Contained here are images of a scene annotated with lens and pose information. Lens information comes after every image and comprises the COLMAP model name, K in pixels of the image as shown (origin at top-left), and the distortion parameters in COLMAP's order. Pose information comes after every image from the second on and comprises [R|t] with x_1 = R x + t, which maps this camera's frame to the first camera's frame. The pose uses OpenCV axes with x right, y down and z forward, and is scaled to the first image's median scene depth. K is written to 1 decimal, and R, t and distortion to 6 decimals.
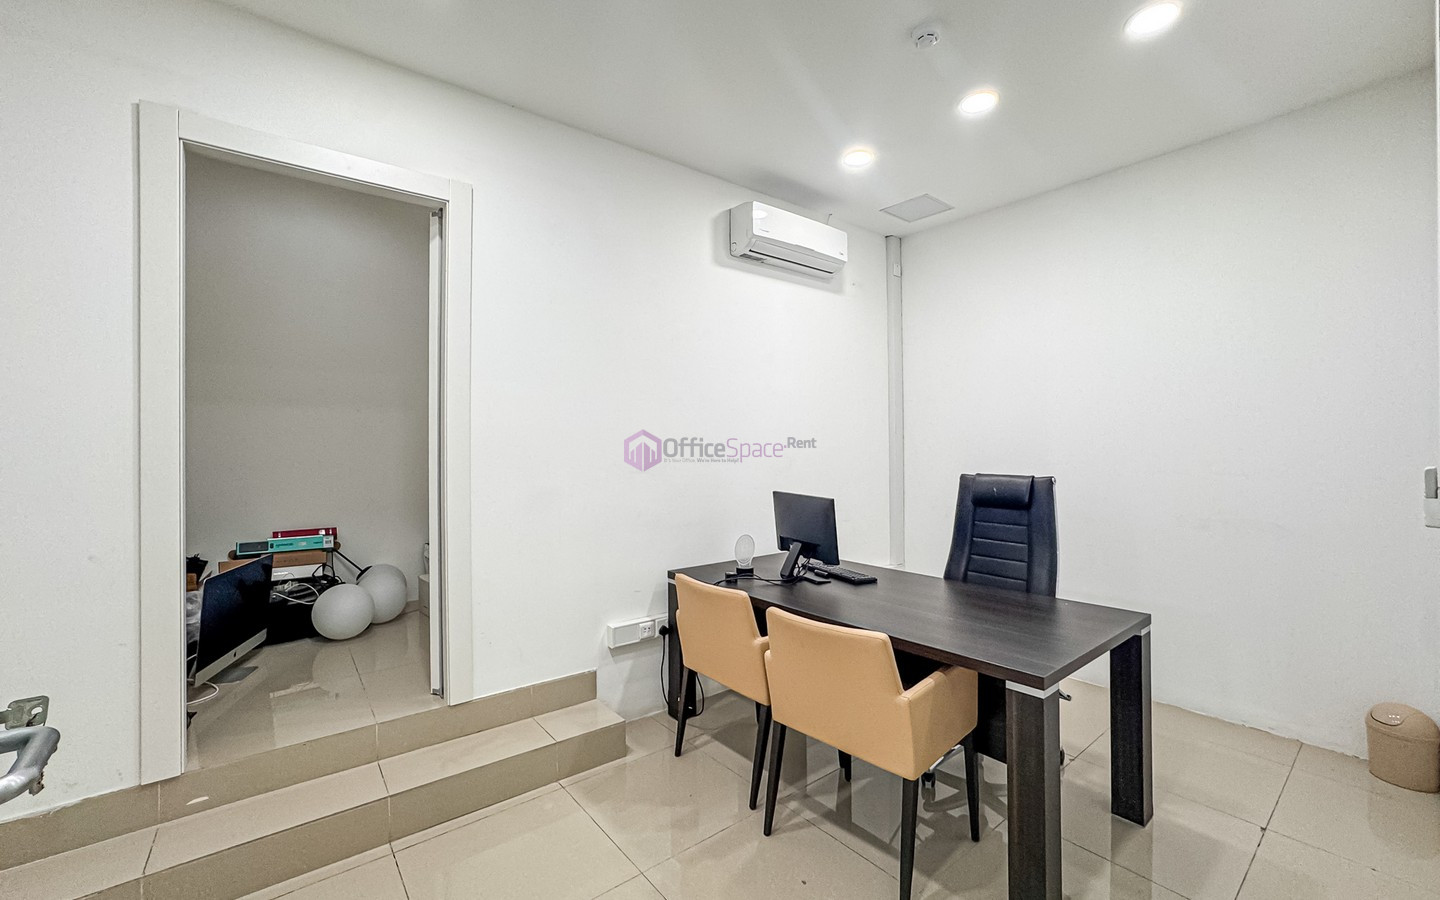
lens RADIAL K [[585.5, 0, 715.7], [0, 585.5, 444.7], [0, 0, 1]] dist [-0.026753, 0.010414]
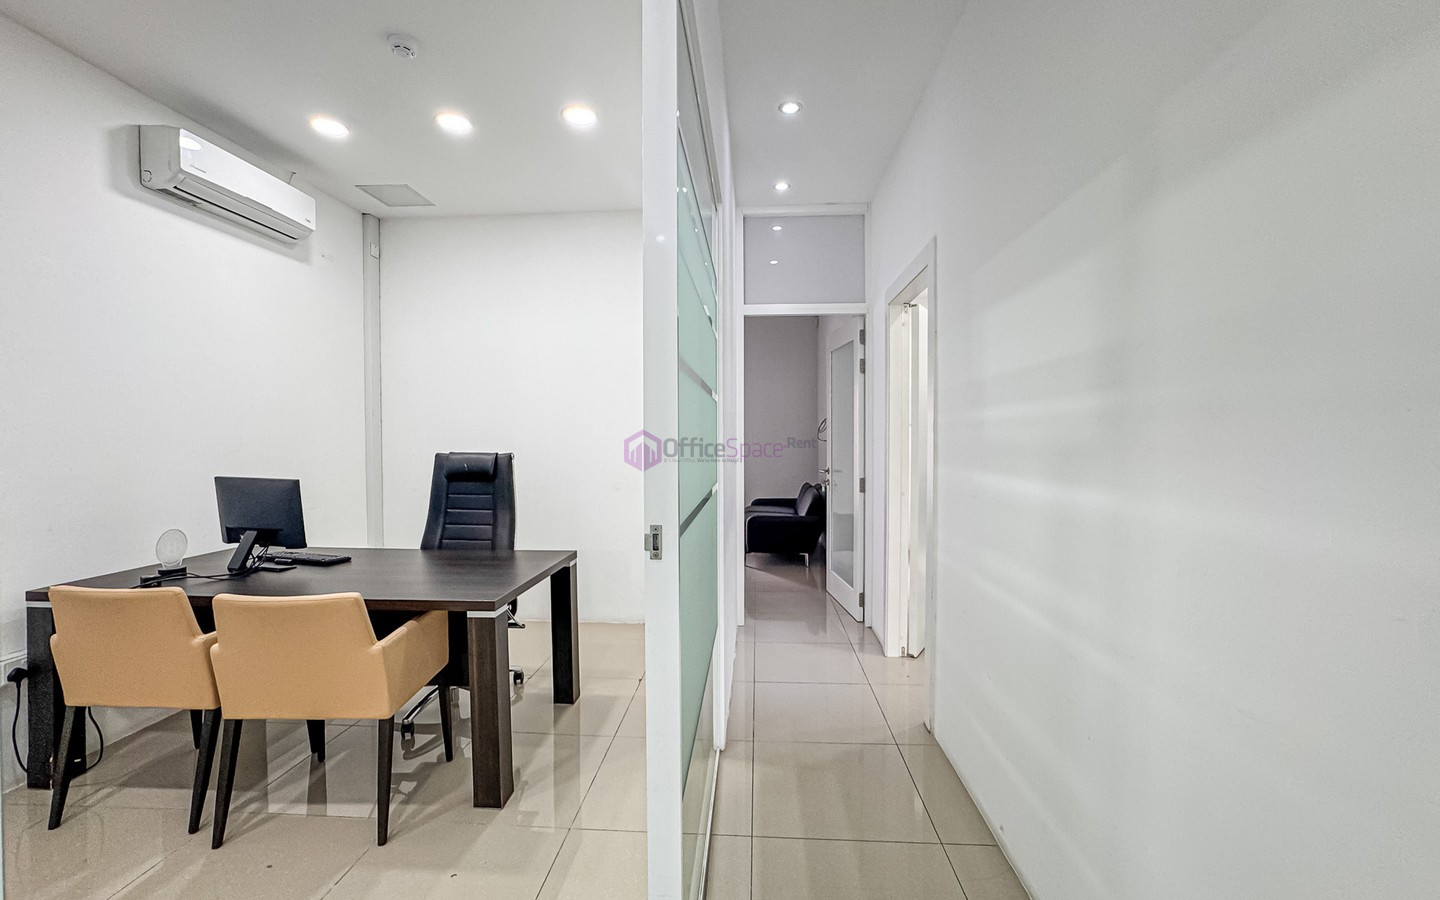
lens RADIAL K [[585.5, 0, 725.7], [0, 585.5, 451.0], [0, 0, 1]] dist [-0.026753, 0.010414]
pose [[0.668740, -0.009198, 0.743439, -0.036297], [-0.007761, 0.999783, 0.019351, 0.021672], [-0.743456, -0.018711, 0.668523, -0.159384]]
